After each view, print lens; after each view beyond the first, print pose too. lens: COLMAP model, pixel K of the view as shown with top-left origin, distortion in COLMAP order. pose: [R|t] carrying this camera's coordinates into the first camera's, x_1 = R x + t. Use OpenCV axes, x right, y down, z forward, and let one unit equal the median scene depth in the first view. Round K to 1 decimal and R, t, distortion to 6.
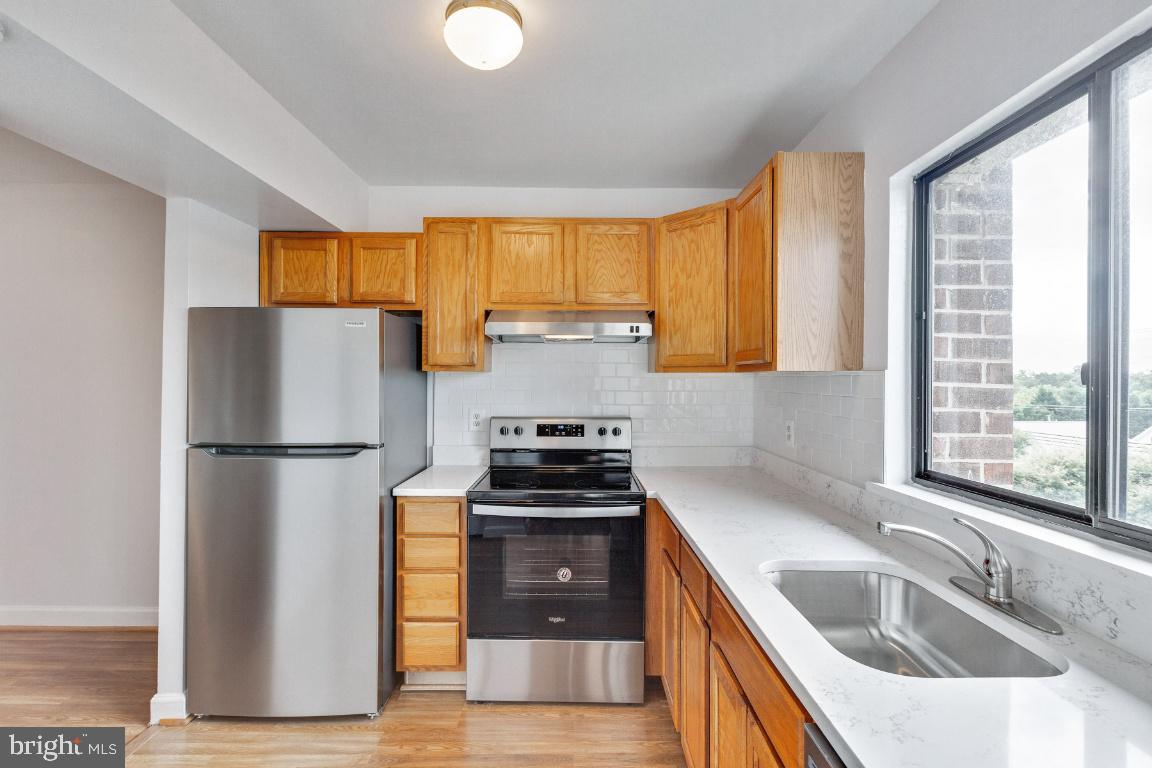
lens RADIAL K [[532.0, 0, 574.6], [0, 532.0, 374.2], [0, 0, 1]] dist [0.001209, 0.000451]
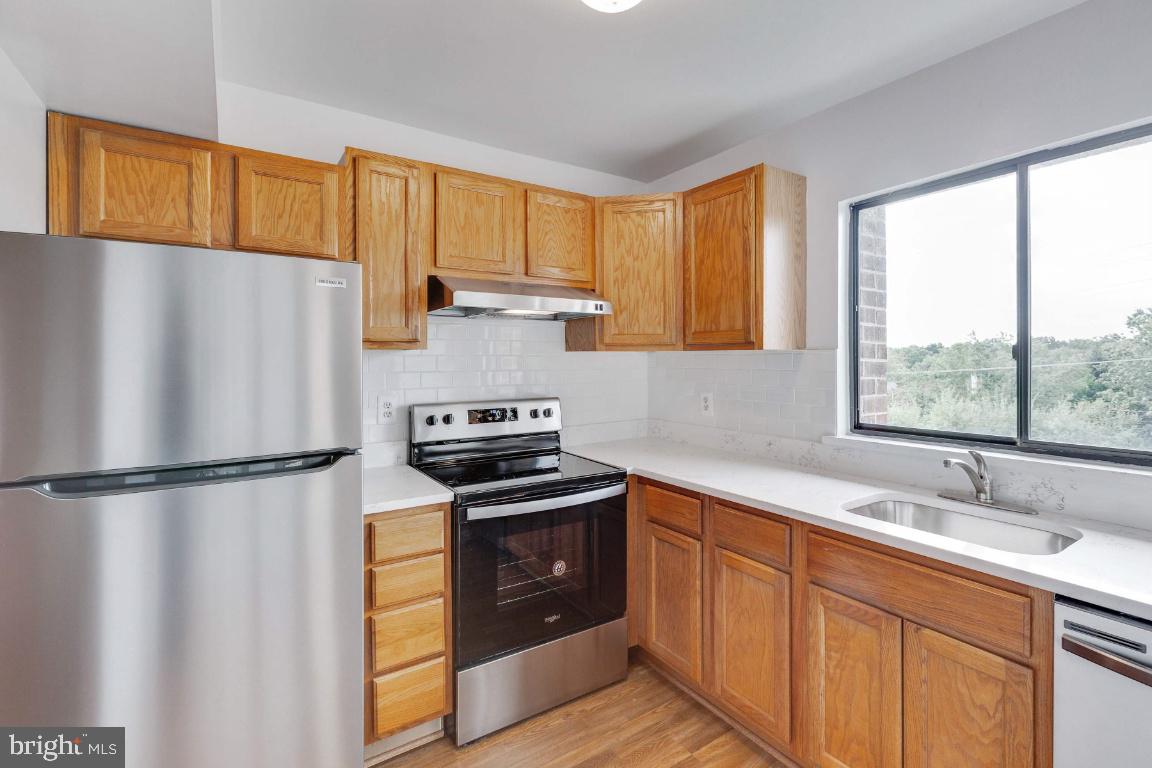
lens RADIAL K [[540.2, 0, 599.0], [0, 540.2, 357.3], [0, 0, 1]] dist [0.002518, 0.000413]
pose [[0.824175, -0.006112, 0.566302, -0.438948], [0.001722, 0.999964, 0.008287, 0.000253], [-0.566333, -0.005855, 0.824156, 0.162841]]
